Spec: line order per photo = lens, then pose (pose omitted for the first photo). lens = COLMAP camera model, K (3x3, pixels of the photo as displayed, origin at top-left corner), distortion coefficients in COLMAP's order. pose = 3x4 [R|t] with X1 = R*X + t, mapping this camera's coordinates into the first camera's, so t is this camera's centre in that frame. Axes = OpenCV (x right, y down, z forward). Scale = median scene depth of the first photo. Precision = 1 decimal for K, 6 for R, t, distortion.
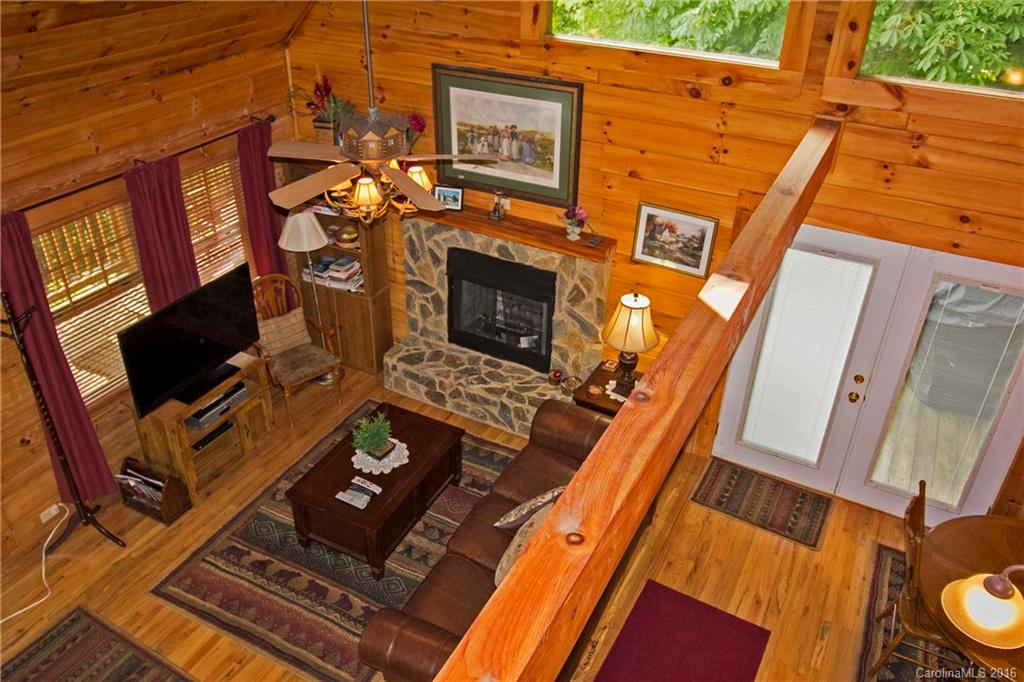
lens RADIAL K [[795.0, 0, 517.8], [0, 795.0, 326.4], [0, 0, 1]] dist [0.015290, -0.007908]
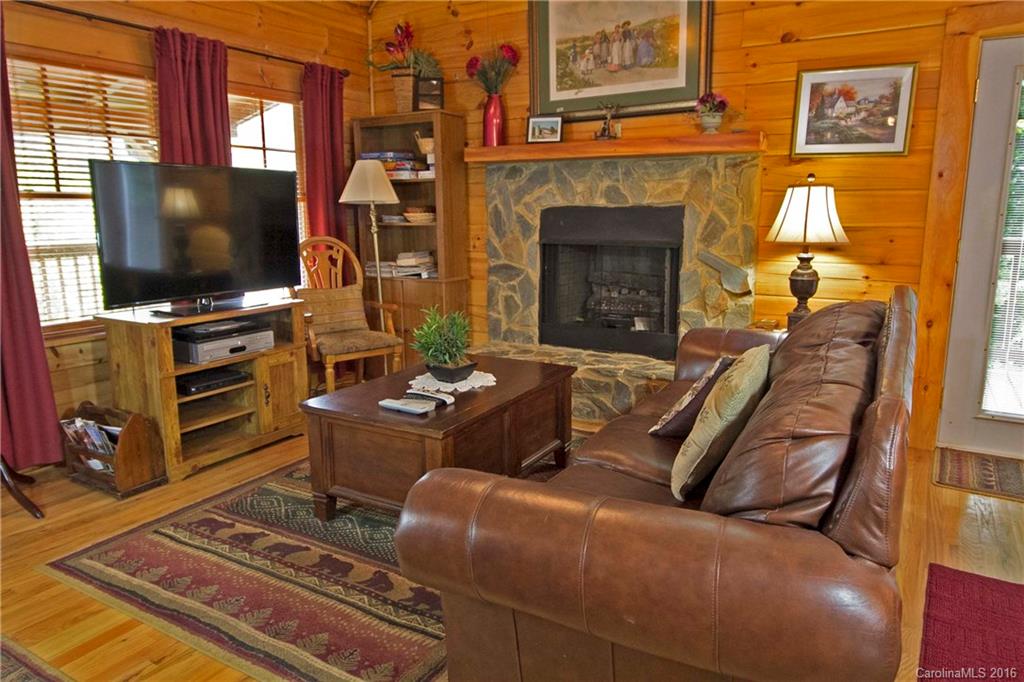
lens RADIAL K [[674.8, 0, 520.8], [0, 674.8, 335.1], [0, 0, 1]] dist [0.009512, -0.005779]
pose [[0.997972, -0.017916, -0.061082, -0.077073], [-0.005328, 0.932700, -0.360614, 0.306596], [0.063432, 0.360208, 0.930713, 0.443284]]
